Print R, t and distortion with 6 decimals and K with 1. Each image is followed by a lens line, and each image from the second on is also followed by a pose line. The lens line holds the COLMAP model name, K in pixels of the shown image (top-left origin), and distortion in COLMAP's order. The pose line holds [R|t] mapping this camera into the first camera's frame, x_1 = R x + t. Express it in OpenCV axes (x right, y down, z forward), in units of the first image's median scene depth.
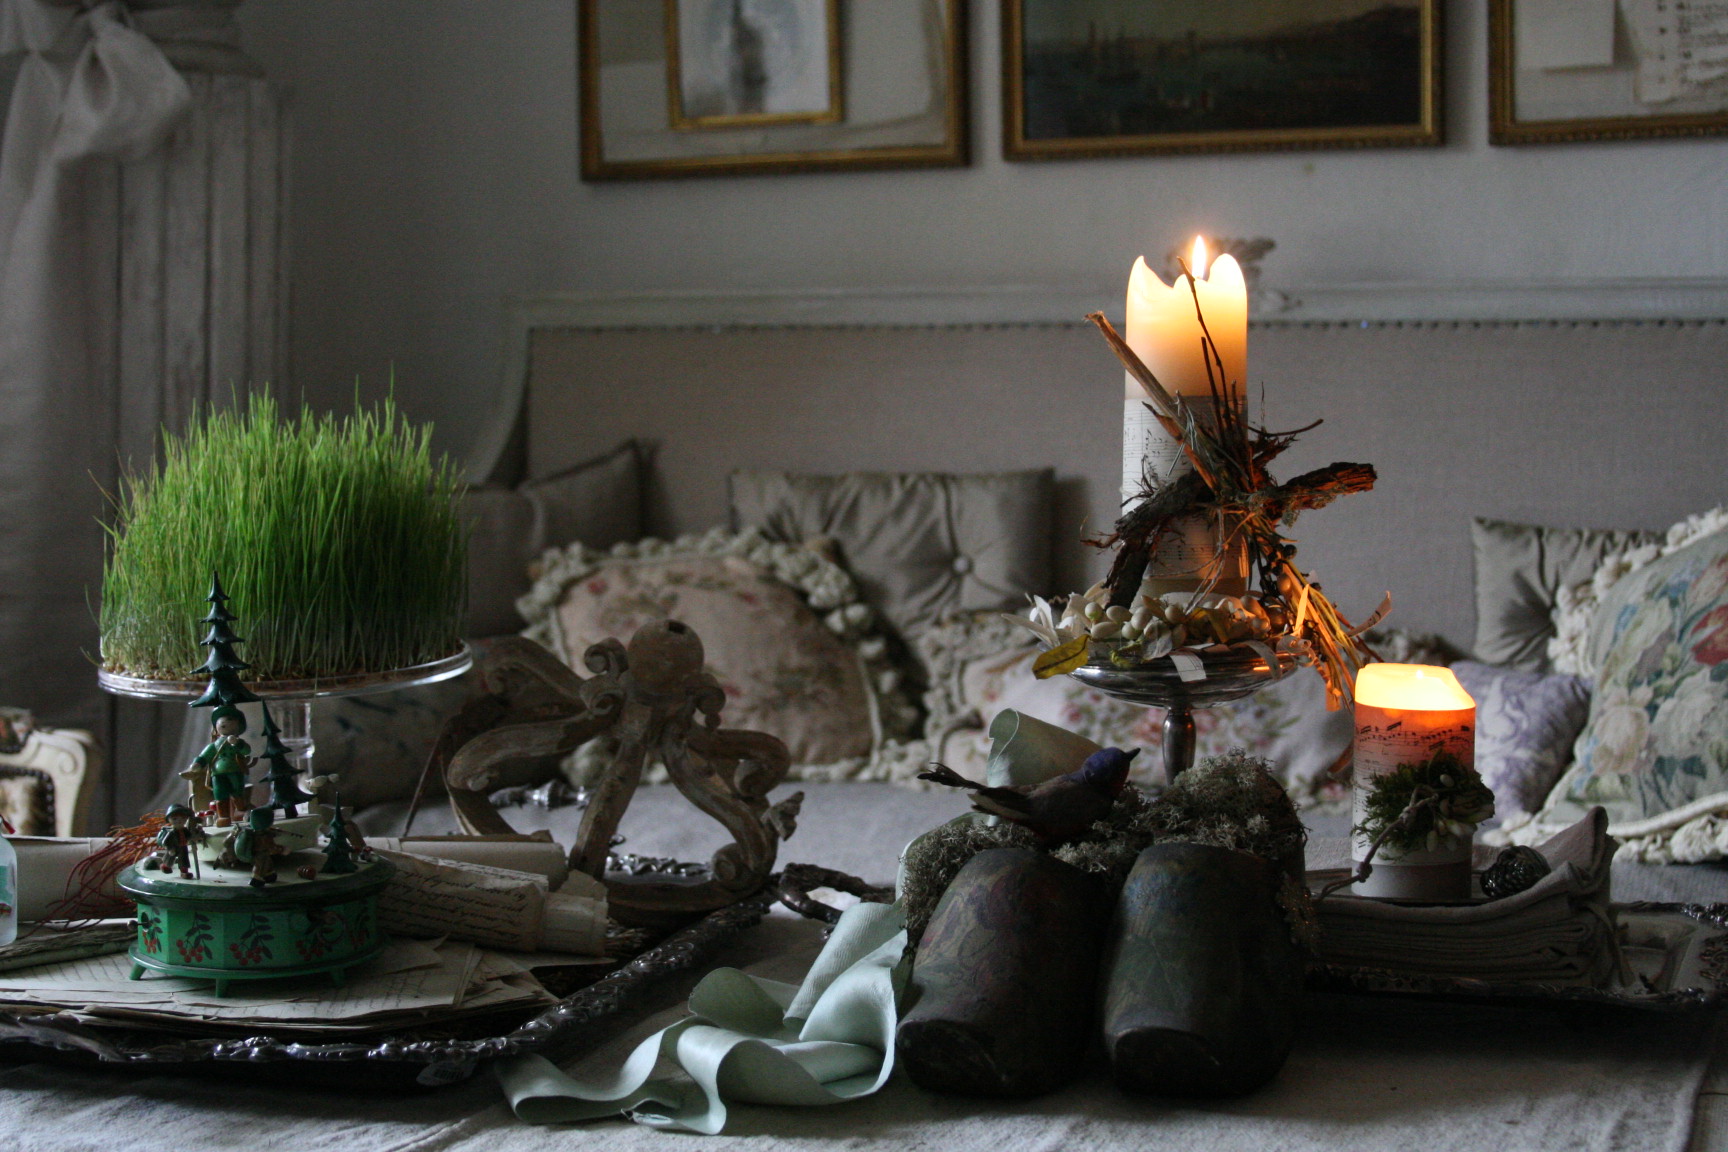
lens RADIAL K [[3140.8, 0, 864.0], [0, 3140.8, 576.0], [0, 0, 1]] dist [-0.070813, -0.179762]
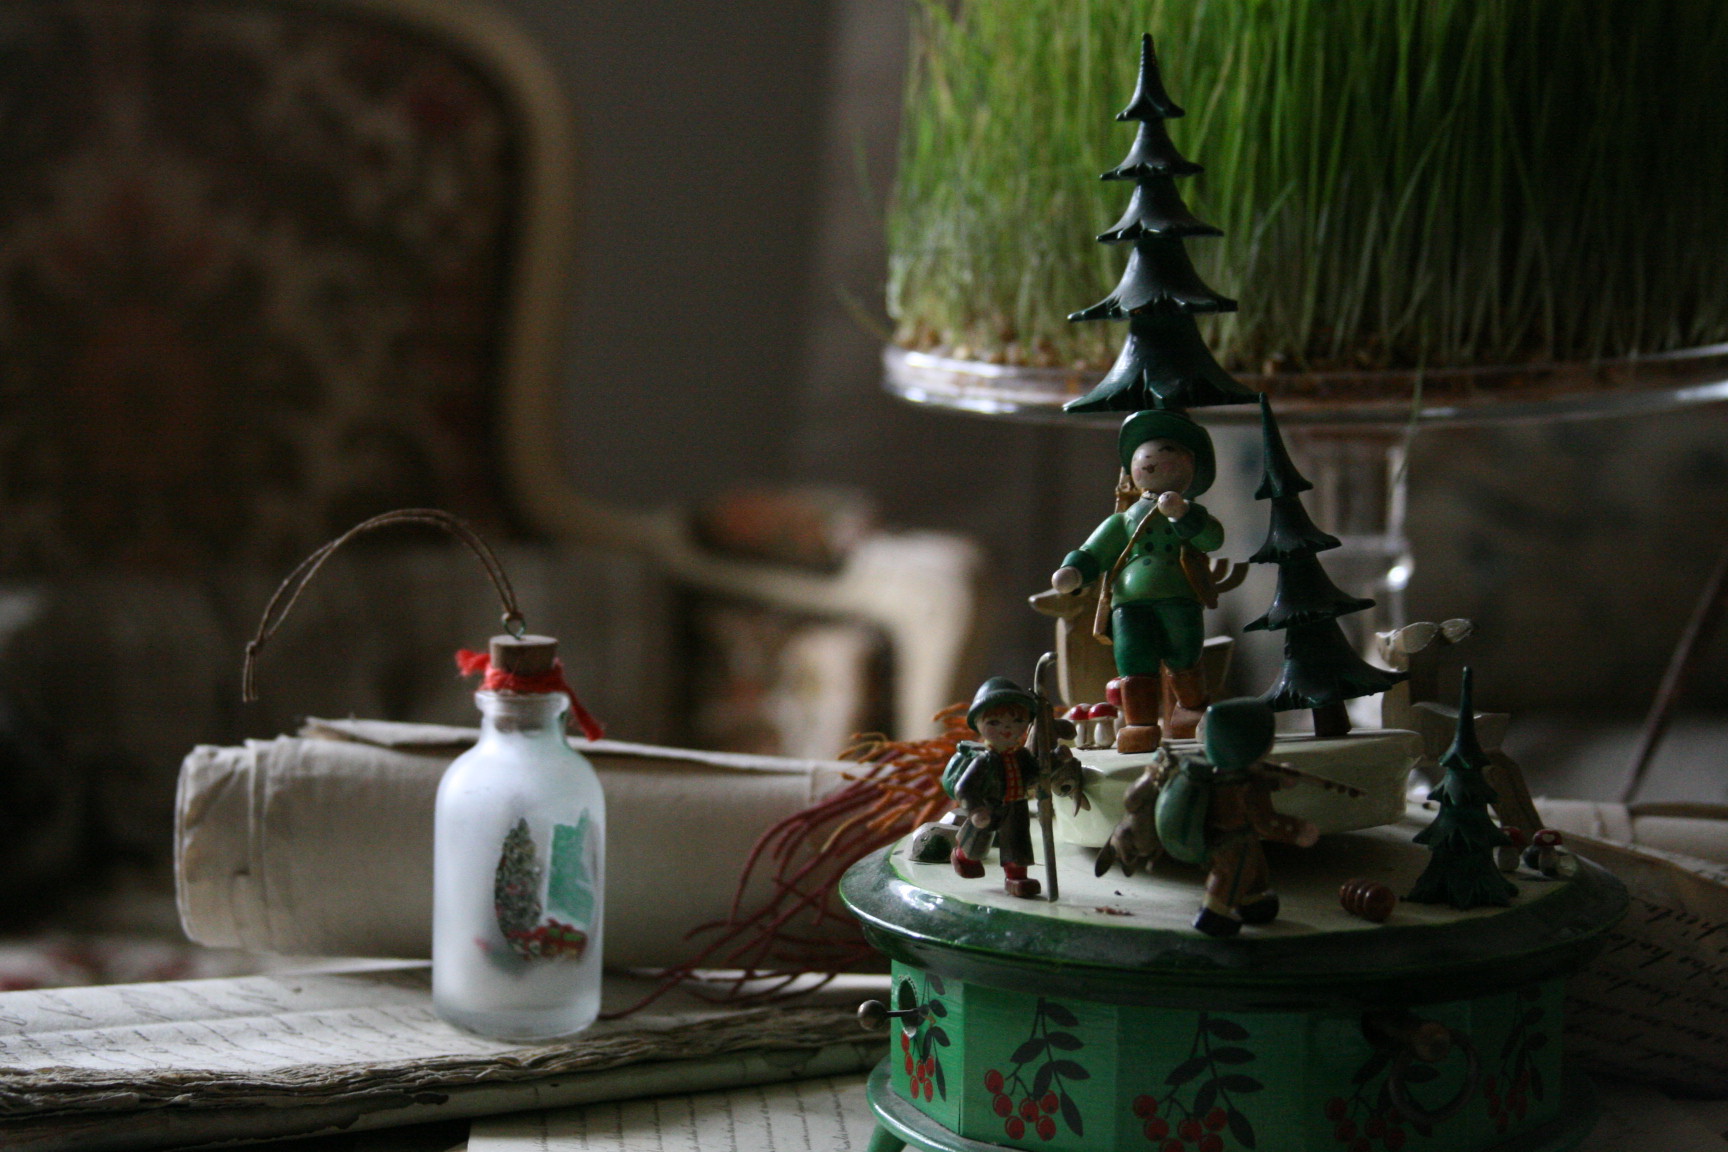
lens RADIAL K [[4707.7, 0, 864.0], [0, 4707.7, 576.0], [0, 0, 1]] dist [0.055240, 0.542209]
pose [[0.956658, 0.044018, -0.287868, -0.081113], [-0.032206, 0.998439, 0.045643, 0.036569], [0.289428, -0.034394, 0.956582, 0.476051]]
